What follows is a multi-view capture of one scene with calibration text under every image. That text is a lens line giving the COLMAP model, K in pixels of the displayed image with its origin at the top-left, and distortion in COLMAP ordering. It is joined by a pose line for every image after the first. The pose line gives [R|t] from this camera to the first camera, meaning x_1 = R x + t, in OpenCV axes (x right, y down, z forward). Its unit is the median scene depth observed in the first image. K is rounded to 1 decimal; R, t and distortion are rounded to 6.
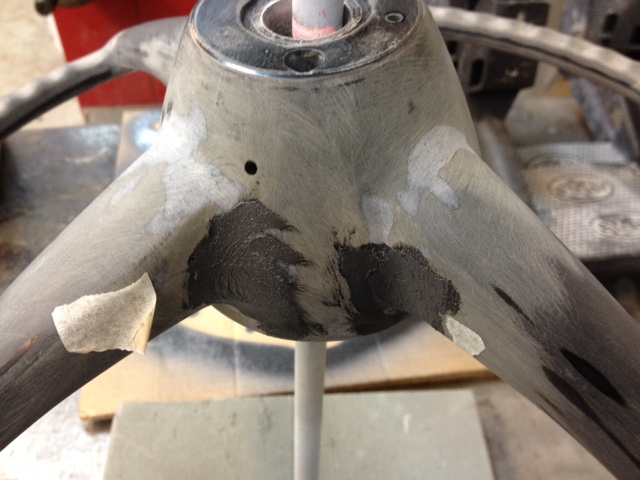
lens RADIAL K [[603.3, 0, 320.2], [0, 603.3, 253.3], [0, 0, 1]] dist [0.087021, -0.282795]
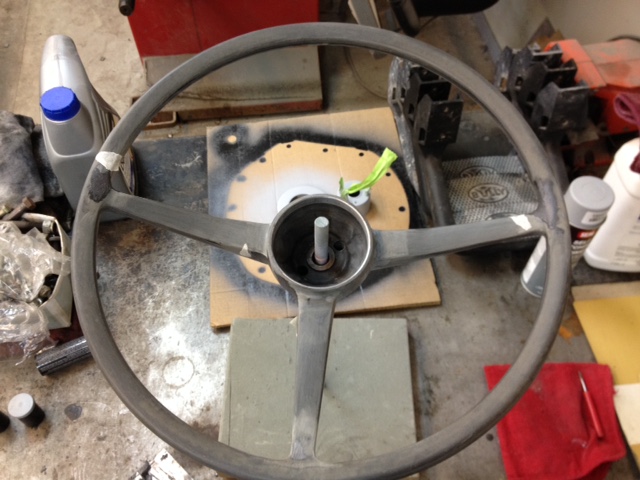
lens RADIAL K [[603.3, 0, 320.2], [0, 603.3, 253.3], [0, 0, 1]] dist [0.087021, -0.282795]
pose [[0.999319, 0.008715, -0.035852, 0.035711], [-0.001146, 0.978567, 0.205924, -0.356609], [0.036878, -0.205742, 0.977911, -0.848555]]
